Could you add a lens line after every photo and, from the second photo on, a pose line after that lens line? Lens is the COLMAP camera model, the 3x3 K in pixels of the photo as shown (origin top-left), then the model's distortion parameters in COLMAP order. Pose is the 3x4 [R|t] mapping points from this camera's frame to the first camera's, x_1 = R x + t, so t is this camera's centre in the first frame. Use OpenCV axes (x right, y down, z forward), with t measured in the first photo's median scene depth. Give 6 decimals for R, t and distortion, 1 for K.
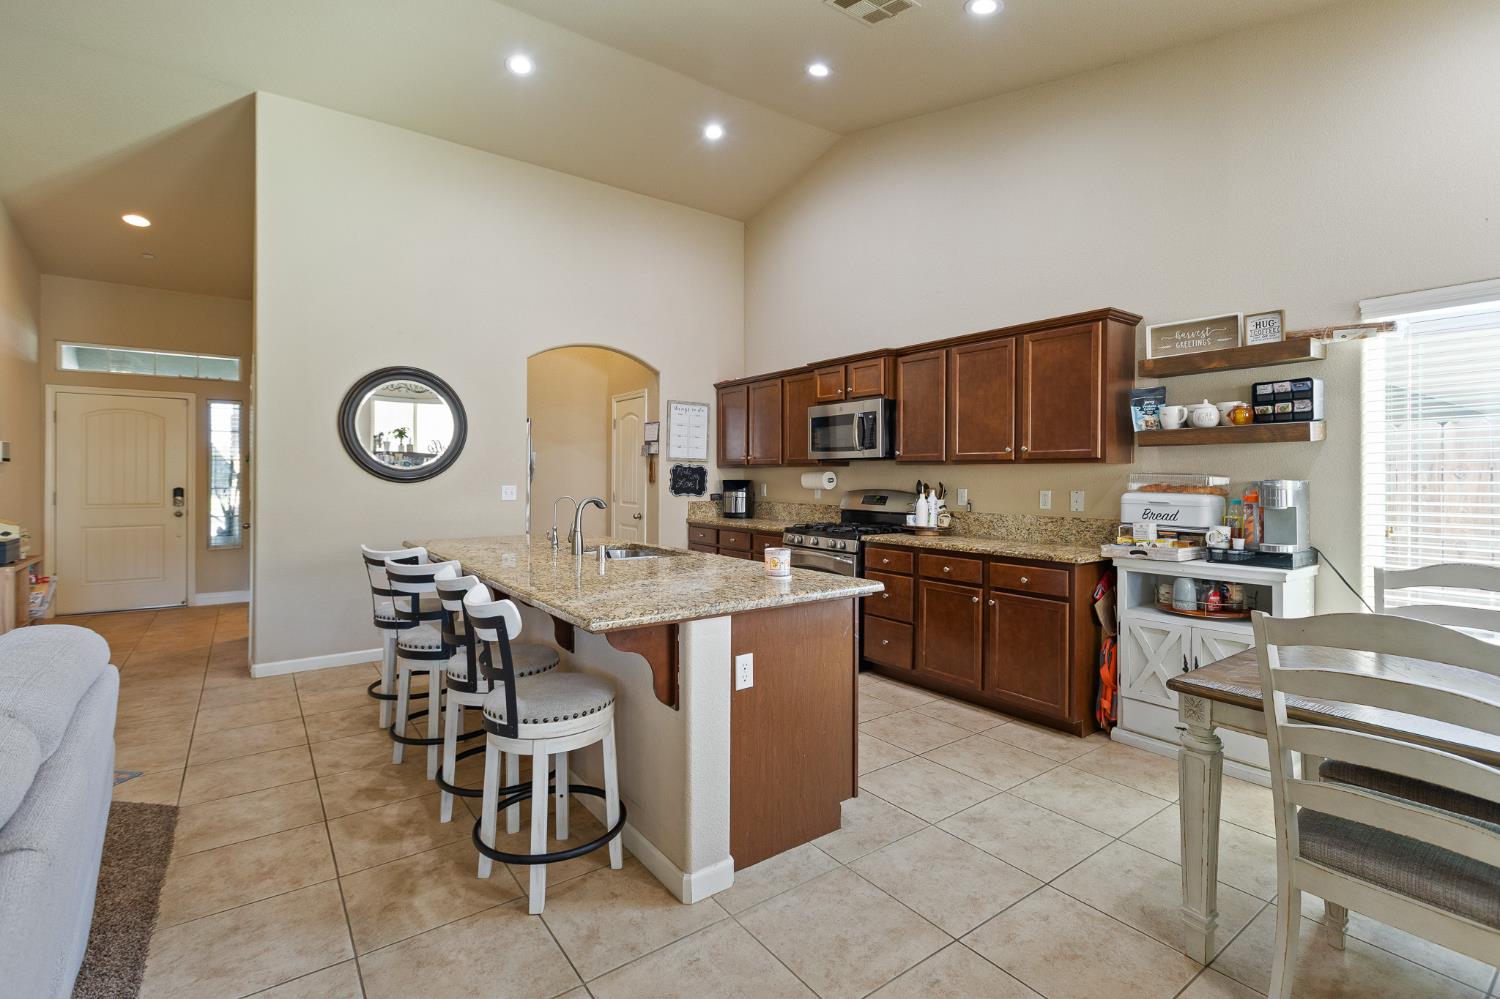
lens RADIAL K [[683.2, 0, 753.5], [0, 683.2, 481.0], [0, 0, 1]] dist [0.009596, -0.001219]
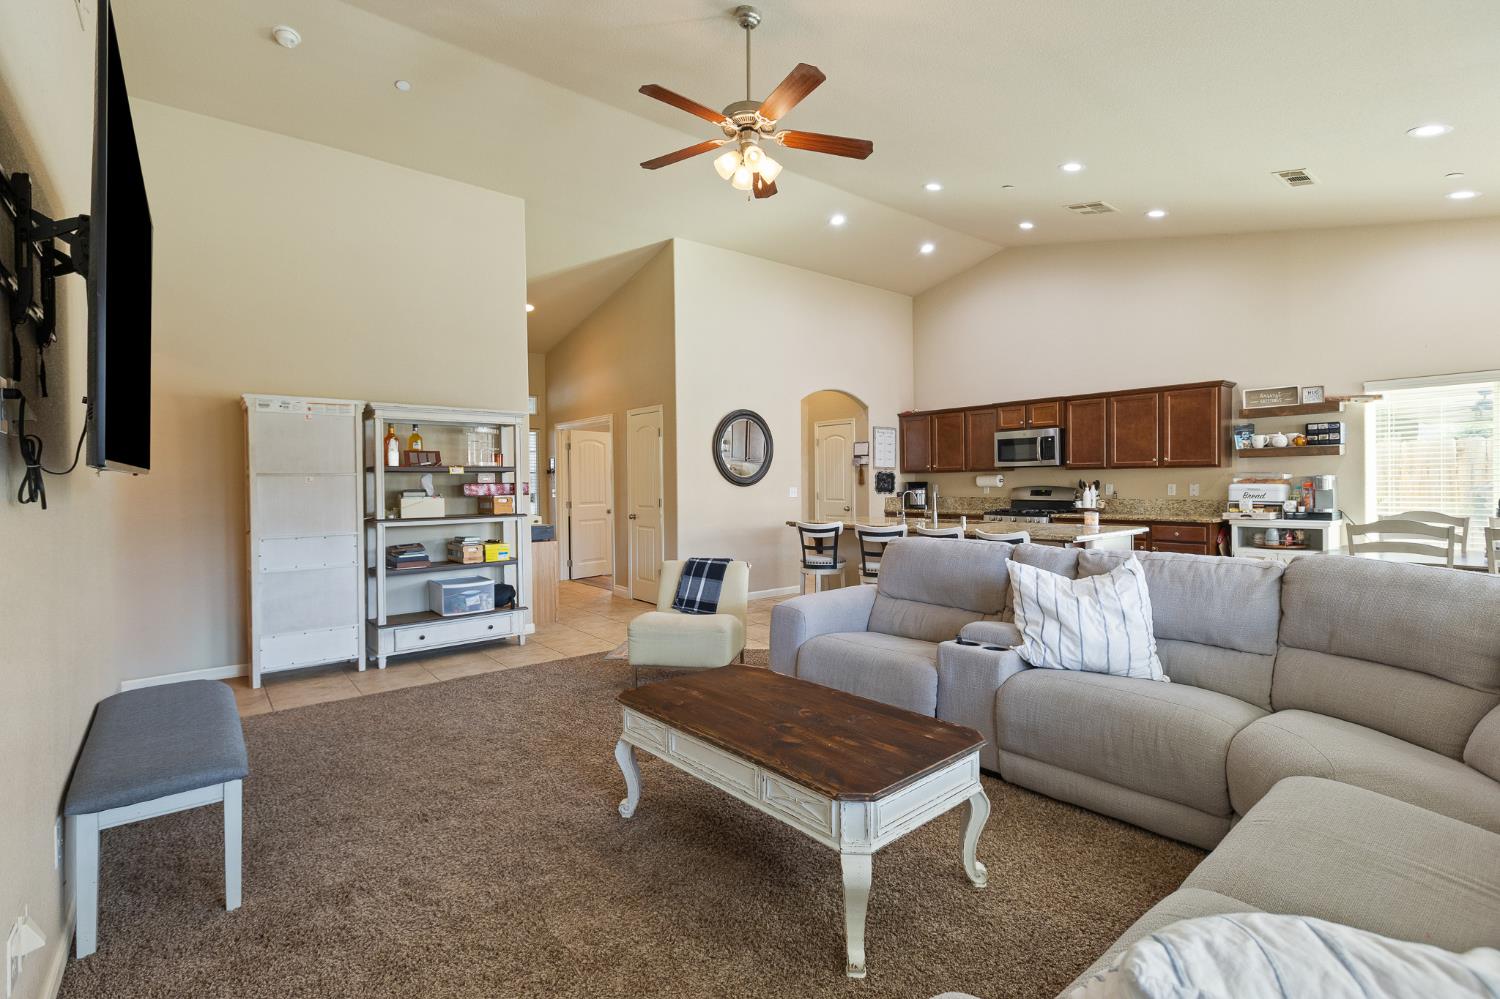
lens RADIAL K [[683.2, 0, 746.8], [0, 683.2, 493.0], [0, 0, 1]] dist [0.009596, -0.001219]
pose [[0.998760, -0.016414, 0.046990, -0.728600], [0.015939, 0.999818, 0.010471, 0.002145], [-0.047153, -0.009709, 0.998840, -0.657073]]
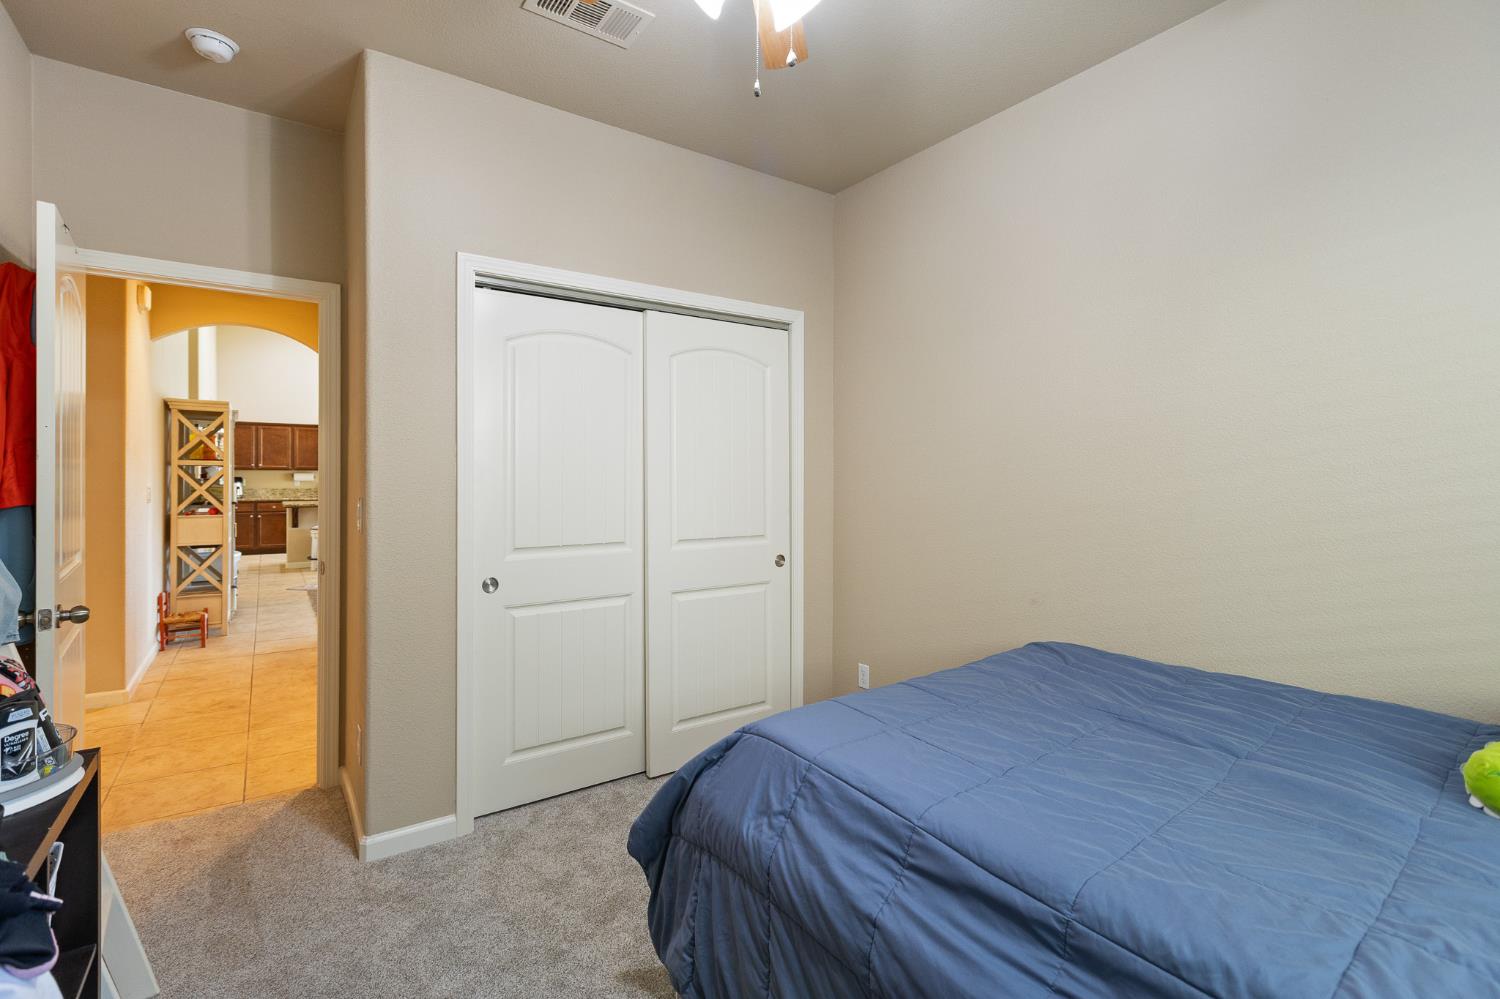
lens RADIAL K [[683.2, 0, 754.5], [0, 683.2, 486.7], [0, 0, 1]] dist [0.009596, -0.001219]
pose [[0.025208, -0.009537, 0.999637, -2.886487], [0.005059, 0.999943, 0.009413, 0.023200], [-0.999669, 0.004820, 0.025255, -0.633537]]
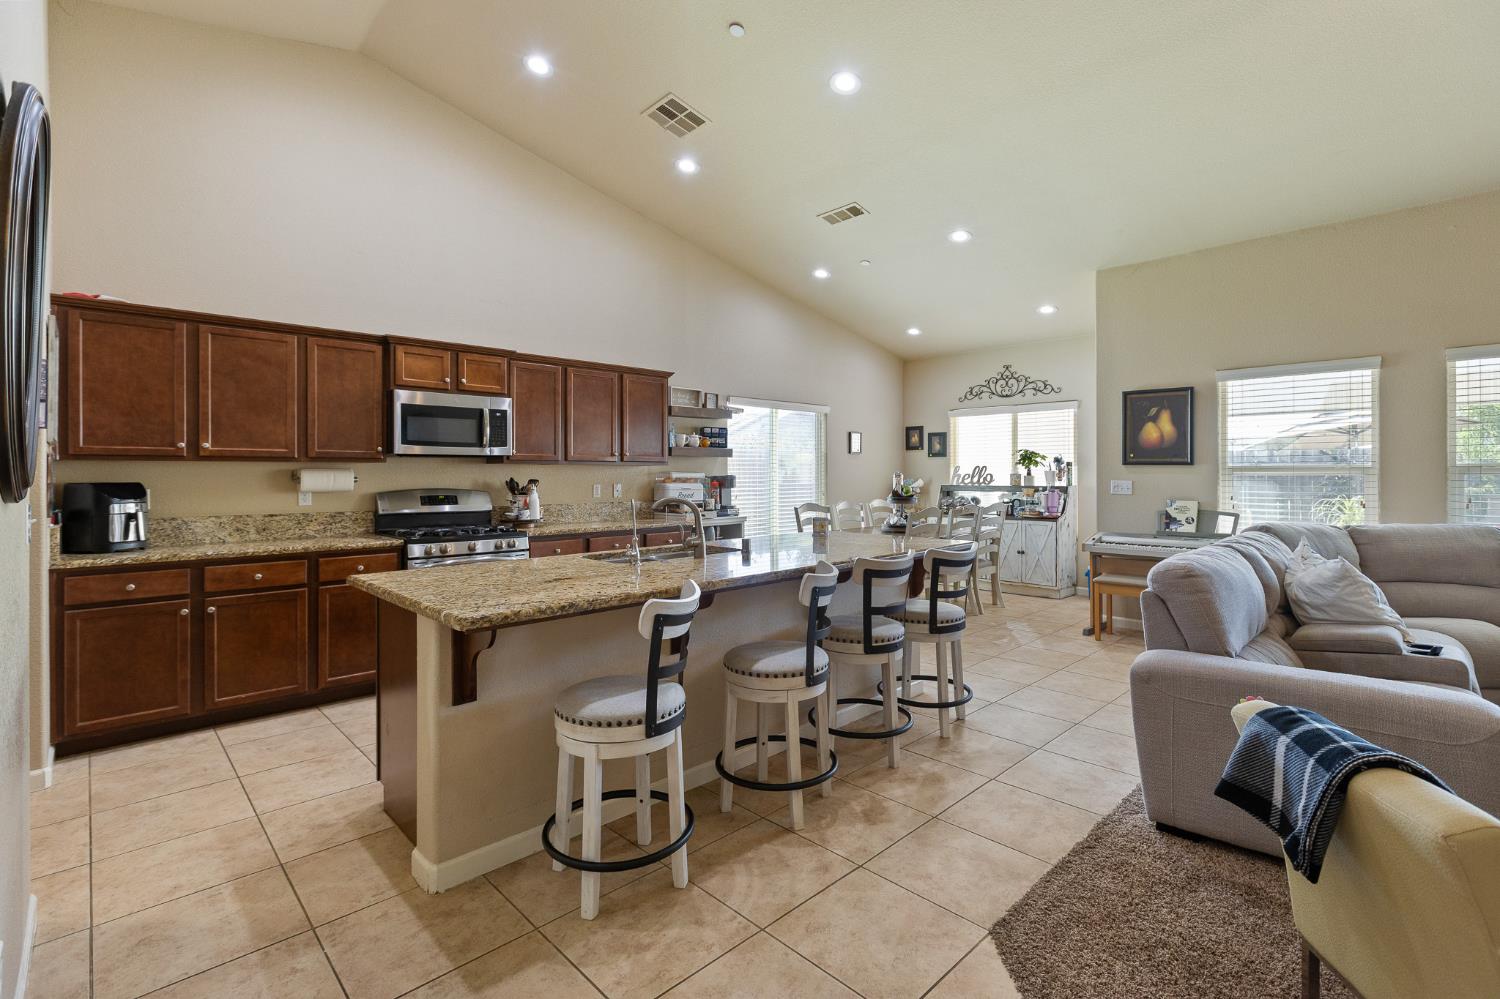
lens RADIAL K [[683.2, 0, 762.1], [0, 683.2, 476.4], [0, 0, 1]] dist [0.009596, -0.001219]
pose [[-0.136288, -0.003926, 0.990661, -1.056296], [0.012598, 0.999904, 0.005696, -0.005240], [-0.990589, 0.013257, -0.136226, 0.917468]]
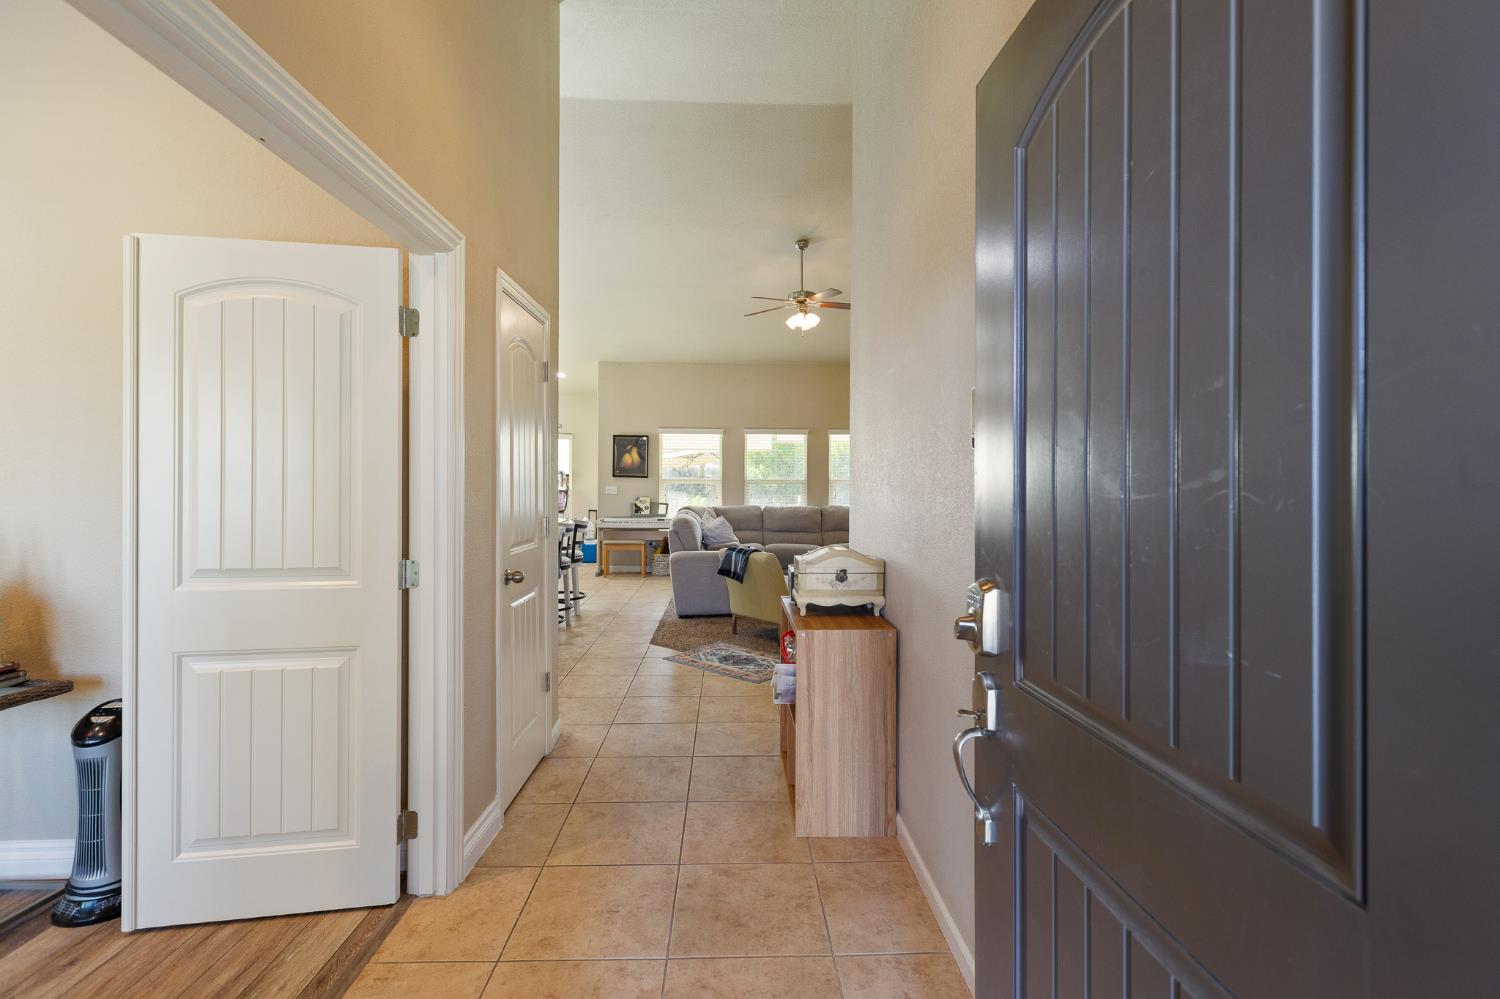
lens RADIAL K [[683.2, 0, 756.9], [0, 683.2, 490.0], [0, 0, 1]] dist [0.009596, -0.001219]
pose [[-0.830519, -0.010675, 0.556887, -1.554419], [0.000805, 0.999792, 0.020366, -0.015889], [-0.556989, 0.017363, -0.830338, 1.746142]]
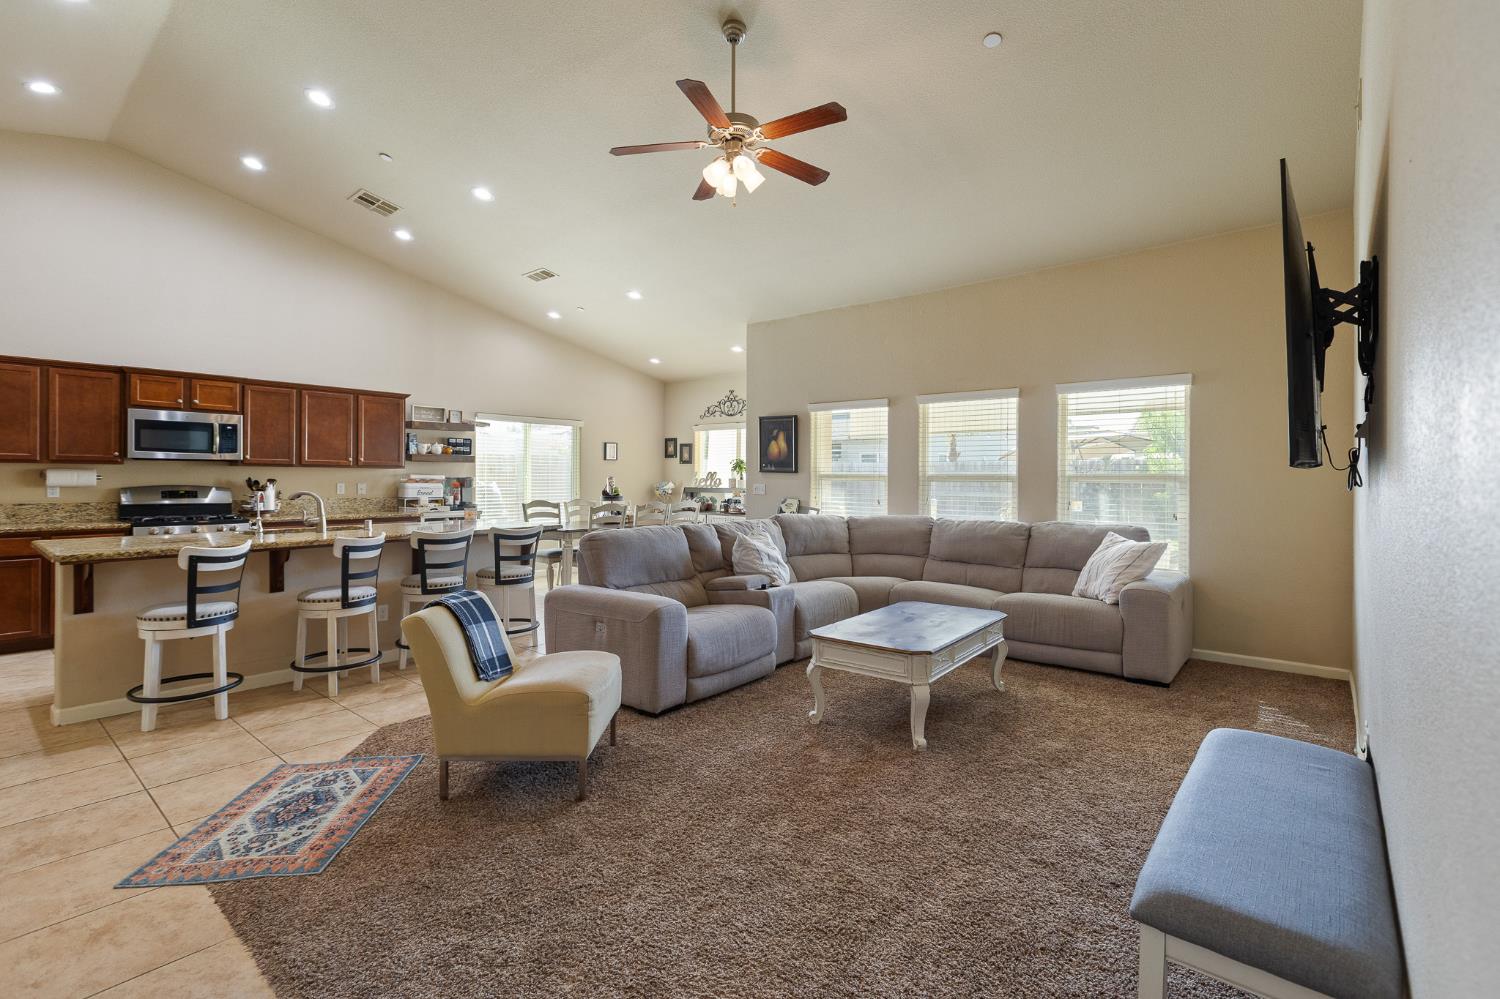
lens RADIAL K [[683.2, 0, 760.0], [0, 683.2, 482.3], [0, 0, 1]] dist [0.009596, -0.001219]
pose [[-0.236665, -0.009001, 0.971550, -1.590765], [0.002602, 0.999948, 0.009898, -0.002690], [-0.971588, 0.004871, -0.236630, 0.413348]]
